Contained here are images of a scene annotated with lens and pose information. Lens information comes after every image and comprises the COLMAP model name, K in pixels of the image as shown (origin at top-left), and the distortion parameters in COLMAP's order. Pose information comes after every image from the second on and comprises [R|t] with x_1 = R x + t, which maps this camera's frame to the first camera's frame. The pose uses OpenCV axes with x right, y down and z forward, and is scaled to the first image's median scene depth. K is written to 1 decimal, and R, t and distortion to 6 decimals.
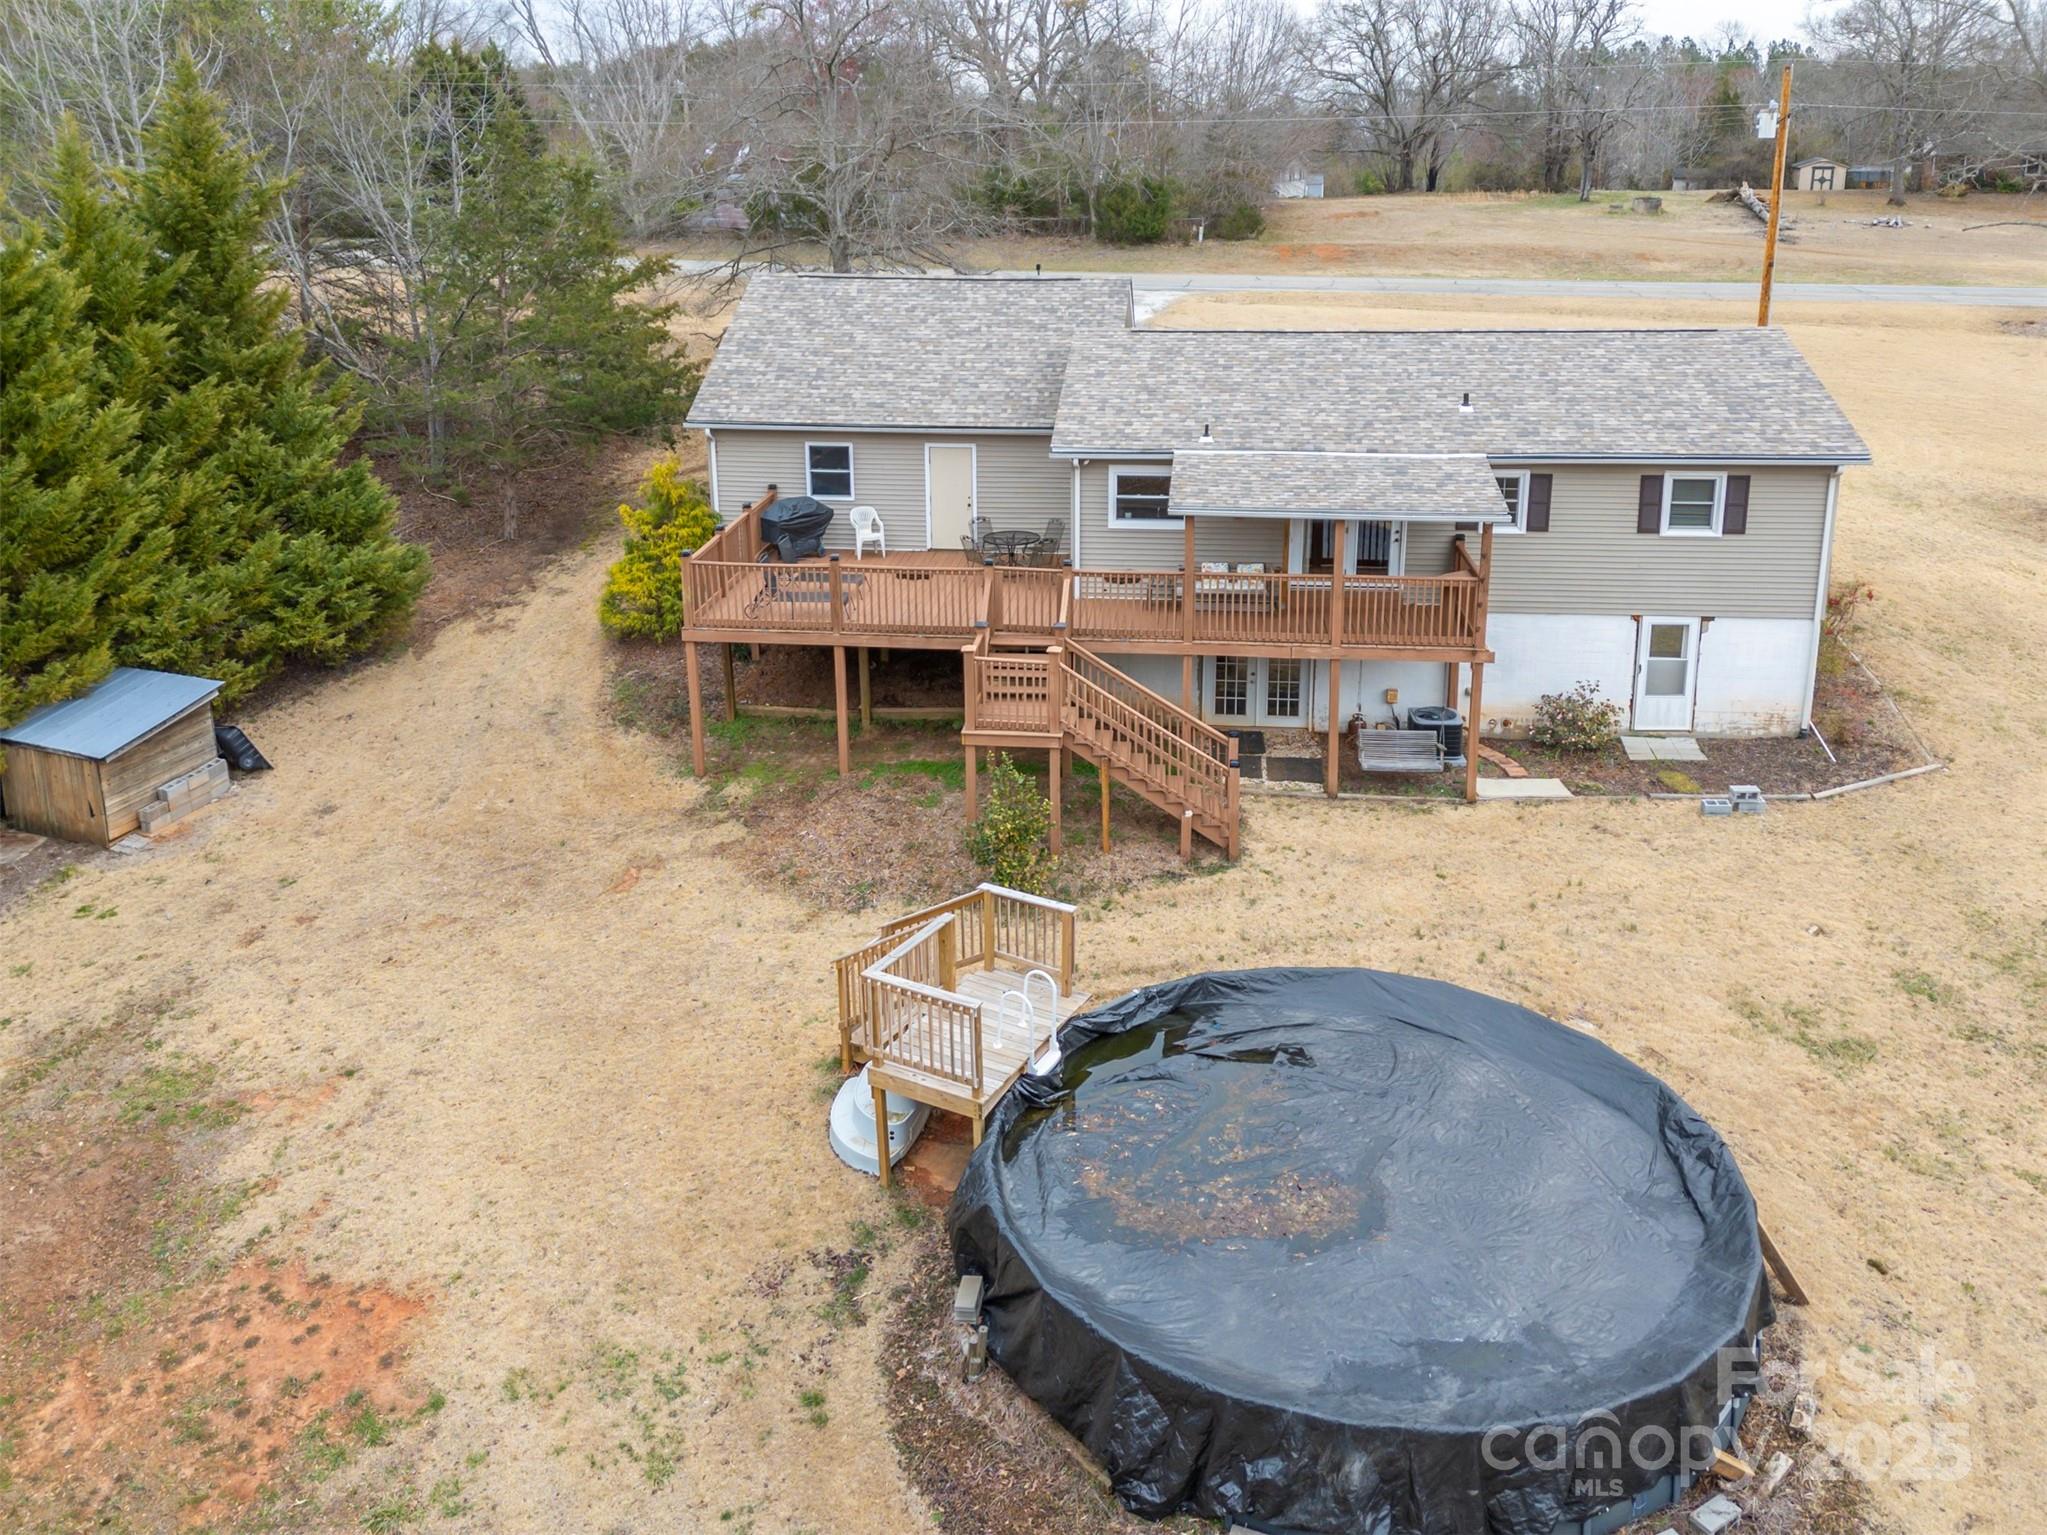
lens RADIAL K [[1585.9, 0, 1023.5], [0, 1585.9, 767.5], [0, 0, 1]] dist [0.114668, -0.125988]
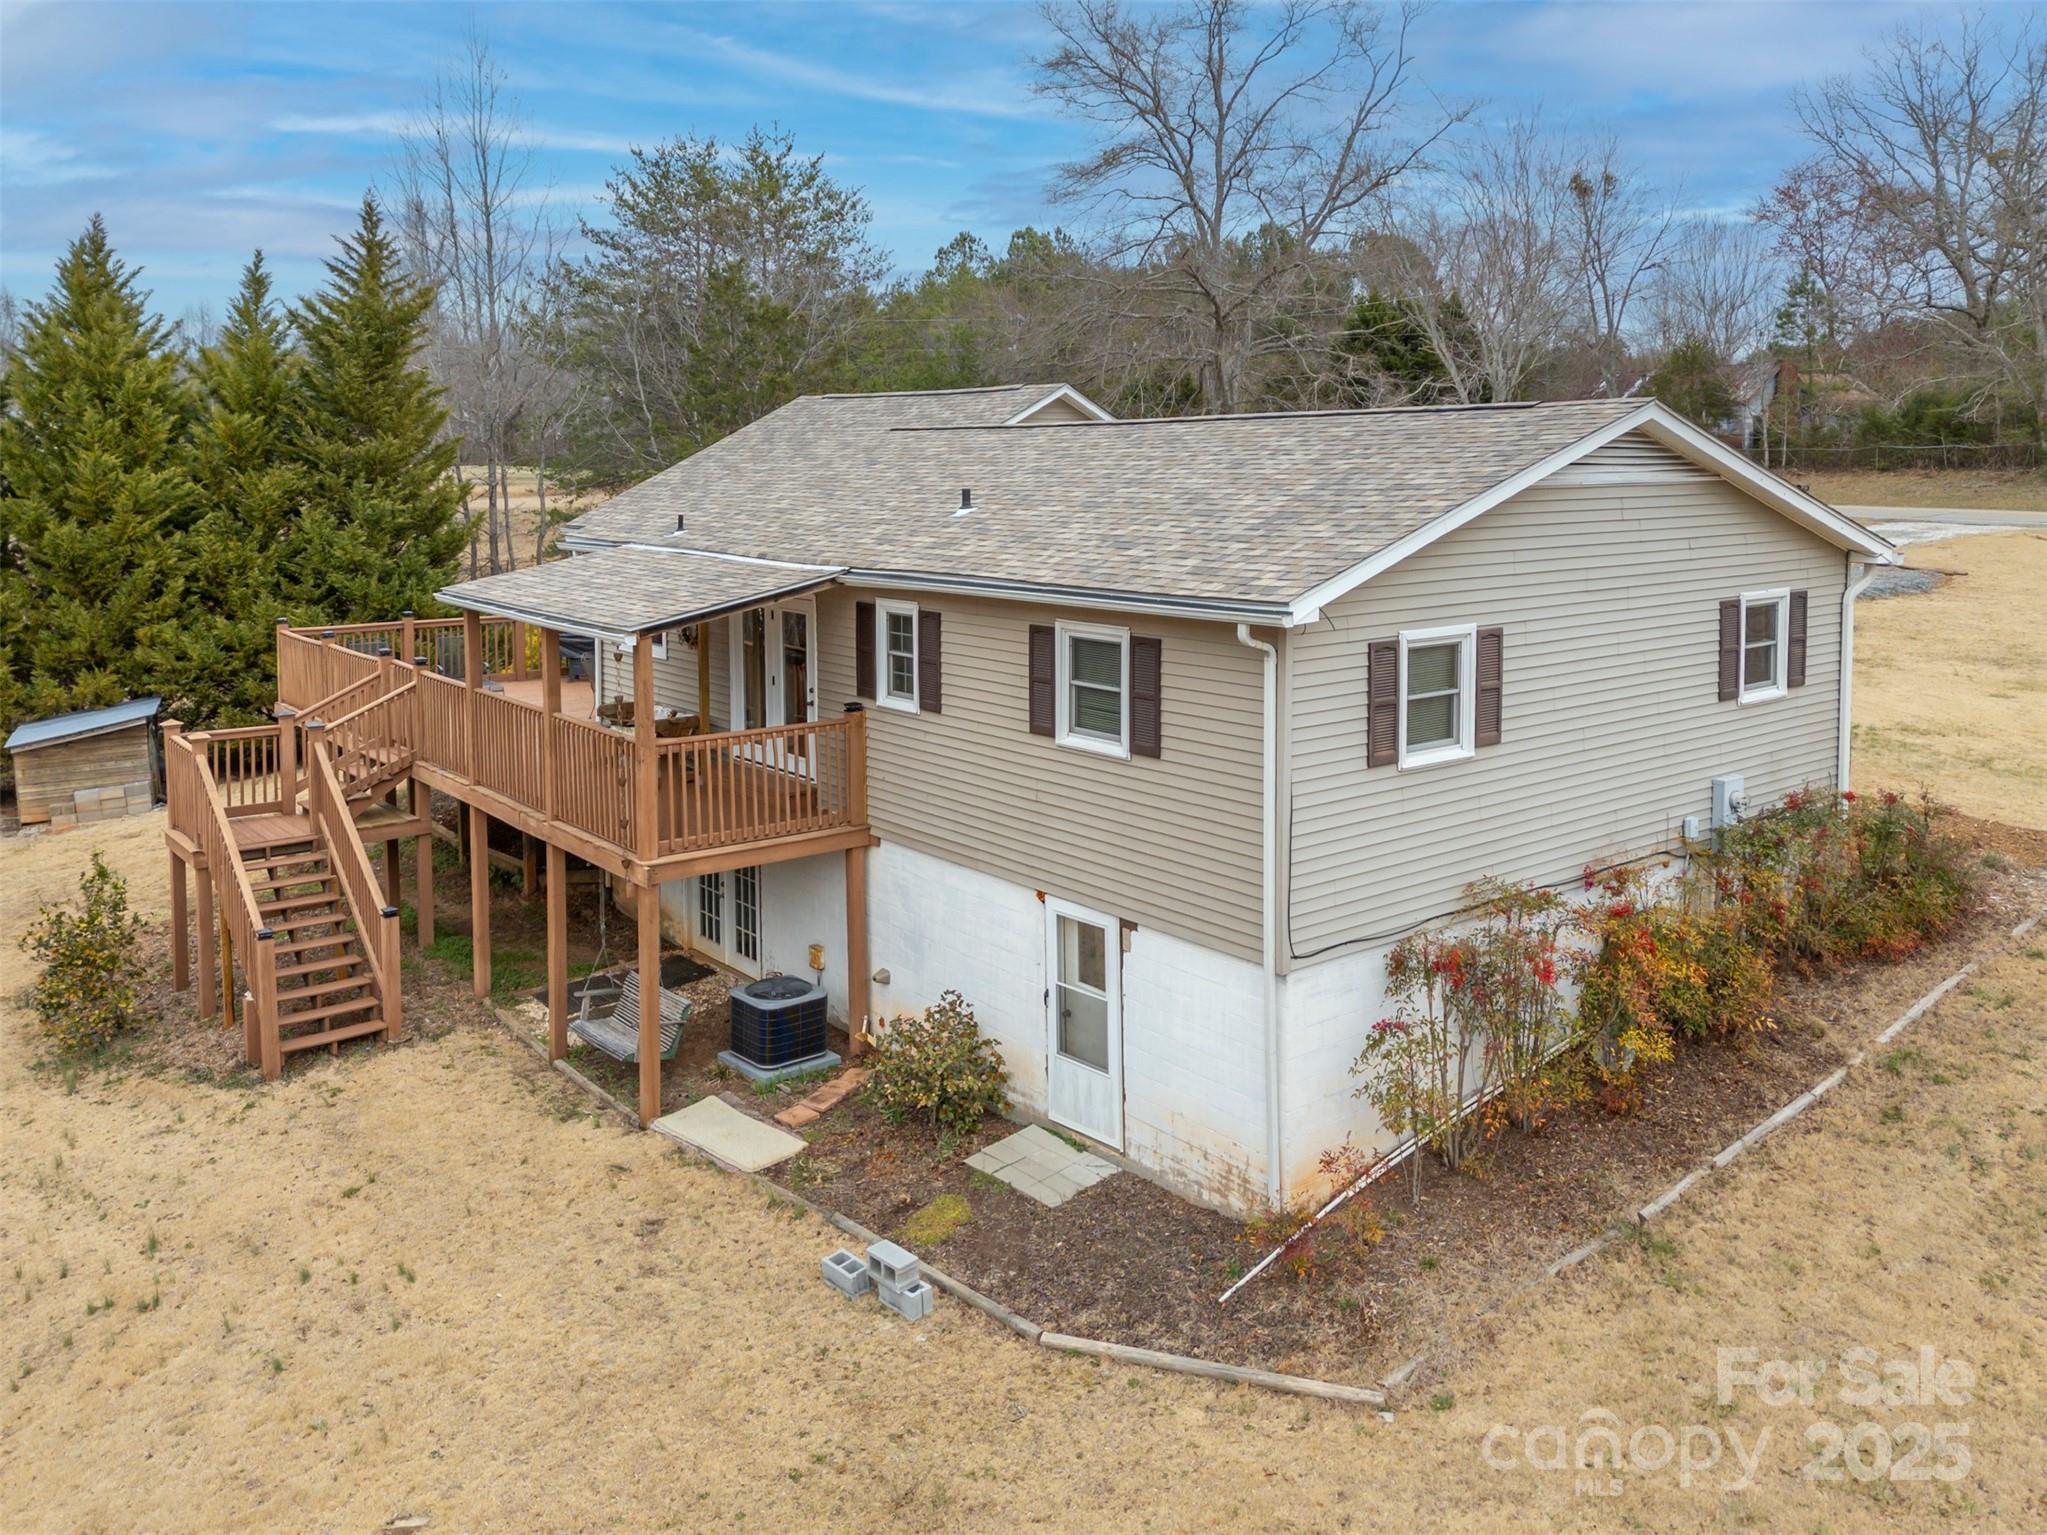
lens RADIAL K [[1585.9, 0, 1023.5], [0, 1585.9, 767.5], [0, 0, 1]] dist [0.114668, -0.125988]
pose [[0.718512, 0.143700, -0.680508, 0.727952], [-0.279342, 0.955664, -0.093140, -0.083879], [0.636952, 0.257016, 0.726797, 0.611258]]
